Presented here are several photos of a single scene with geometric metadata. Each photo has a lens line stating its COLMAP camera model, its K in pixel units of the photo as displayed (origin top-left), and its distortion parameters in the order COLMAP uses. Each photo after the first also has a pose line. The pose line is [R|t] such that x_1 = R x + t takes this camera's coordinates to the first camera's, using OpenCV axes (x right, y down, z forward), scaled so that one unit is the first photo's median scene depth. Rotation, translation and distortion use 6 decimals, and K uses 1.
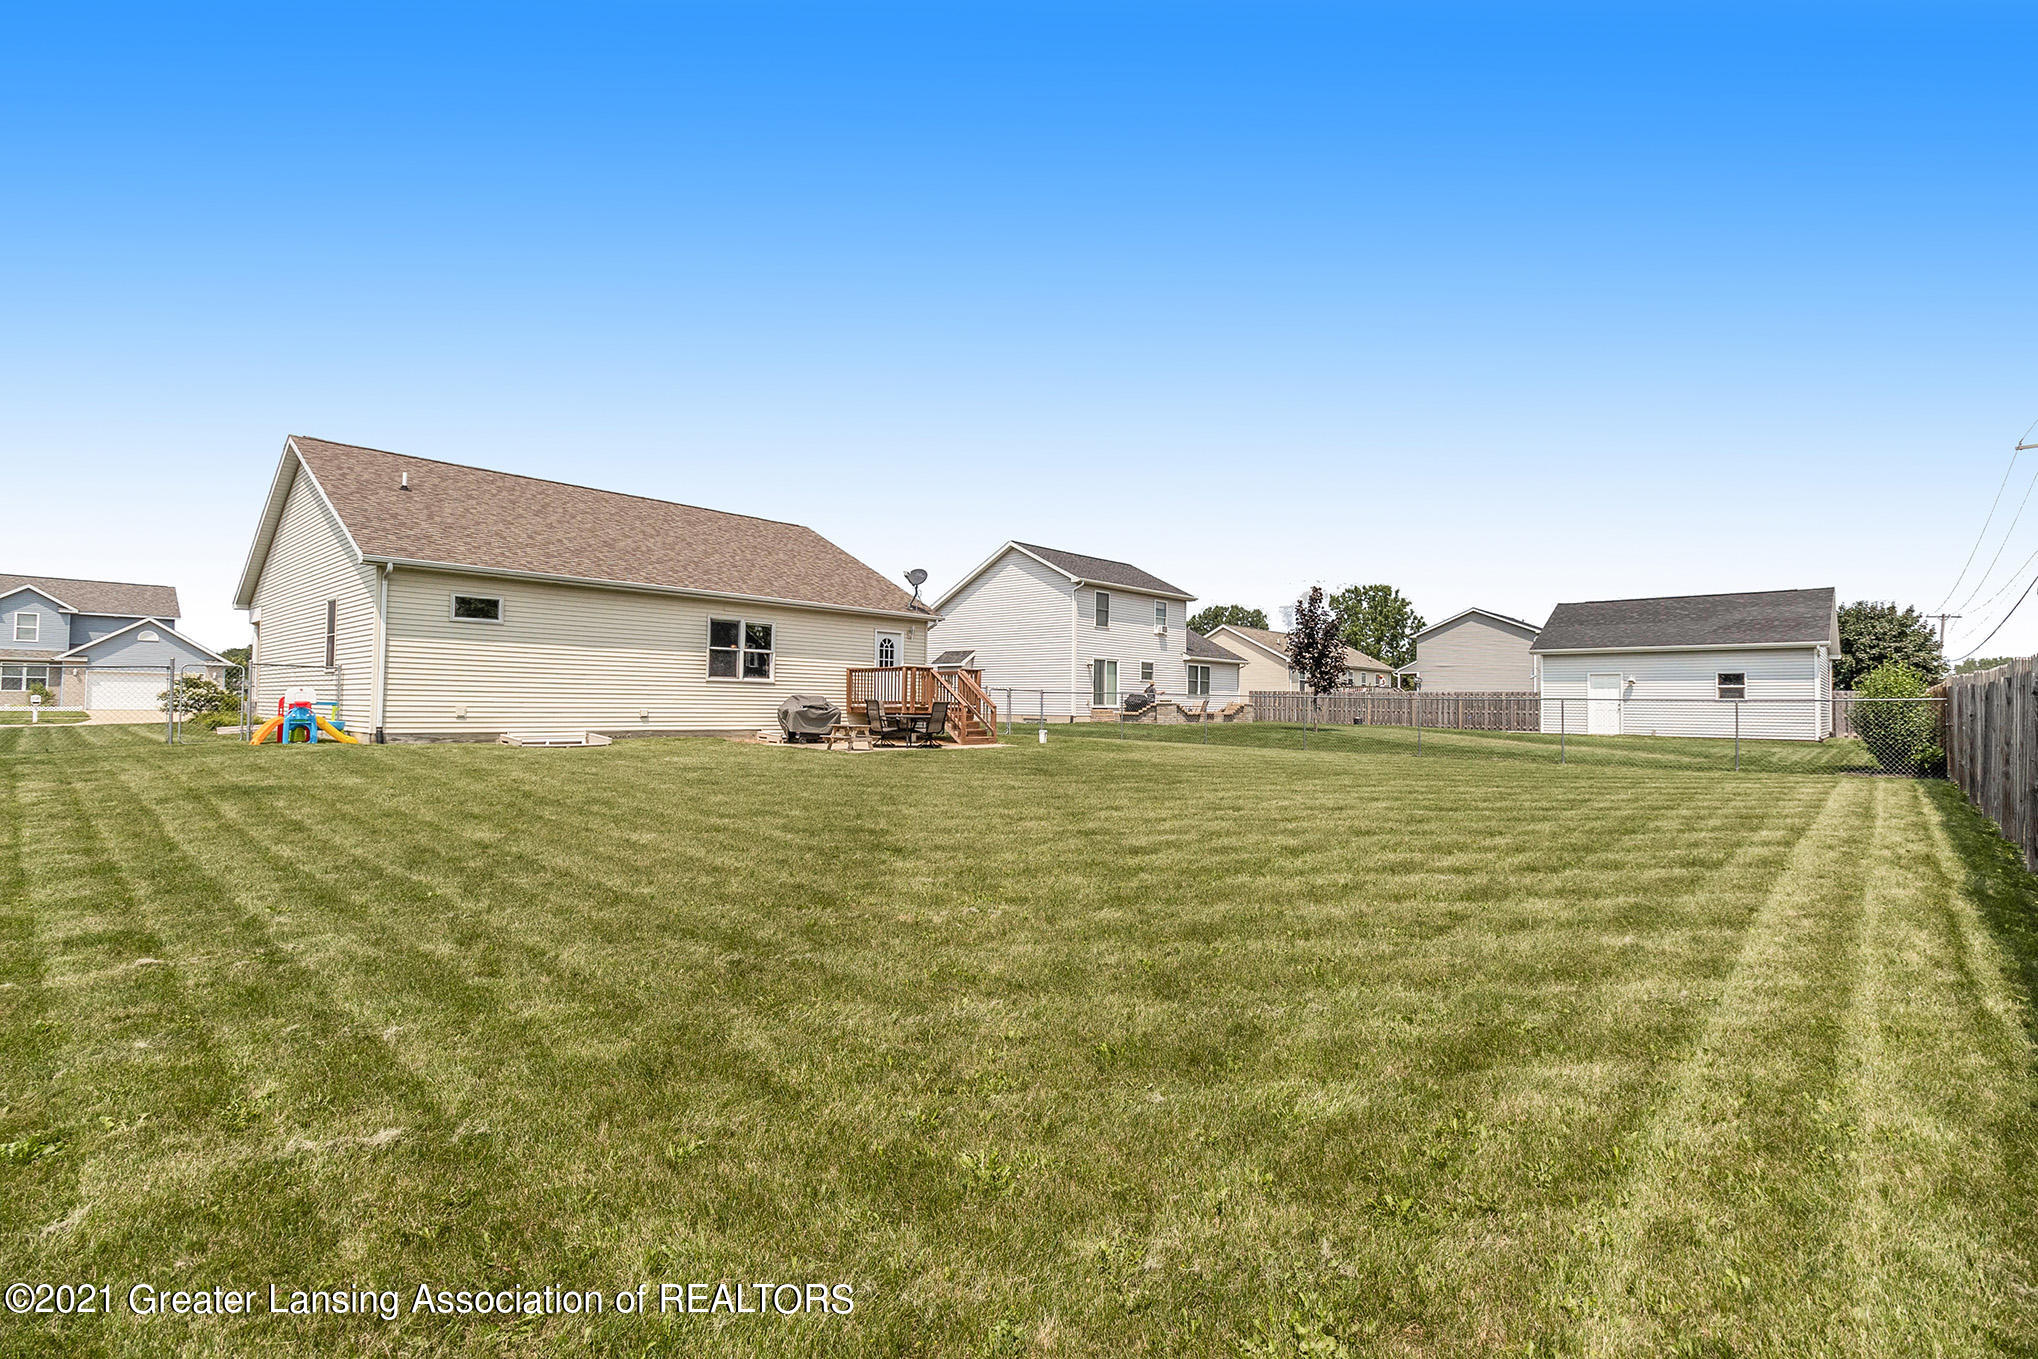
lens RADIAL K [[967.0, 0, 1023.9], [0, 967.0, 655.1], [0, 0, 1]] dist [-0.001319, -0.000256]
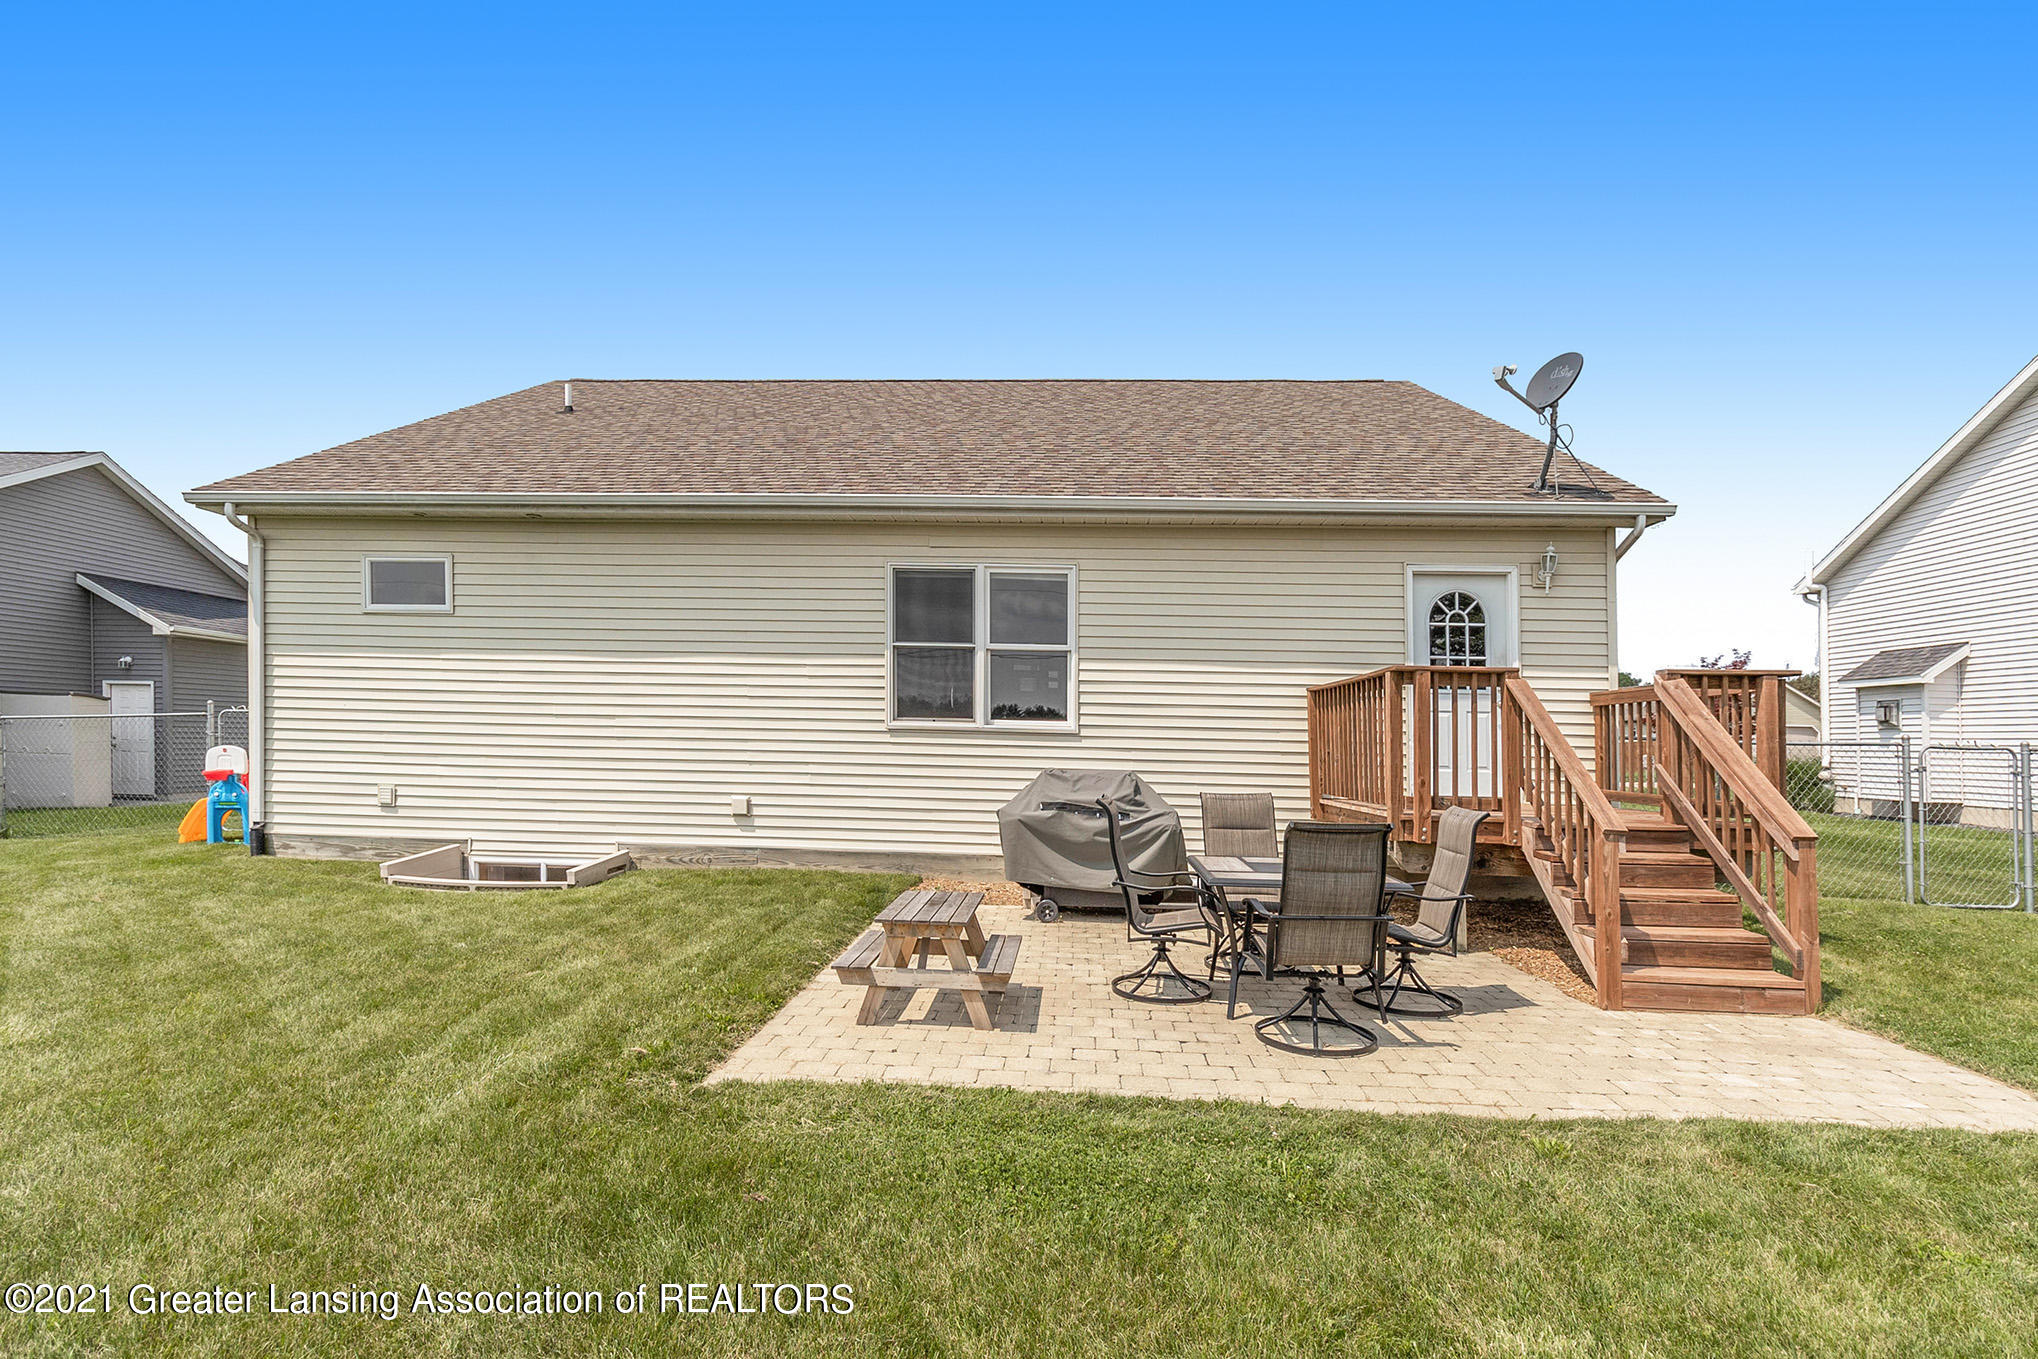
lens RADIAL K [[1095.5, 0, 1019.3], [0, 1095.5, 731.8], [0, 0, 1]] dist [-0.022495, -0.000234]
pose [[0.654544, -0.006556, -0.755996, 0.041306], [0.027550, 0.999505, 0.015185, 0.021995], [0.755522, -0.030767, 0.654400, 0.727818]]
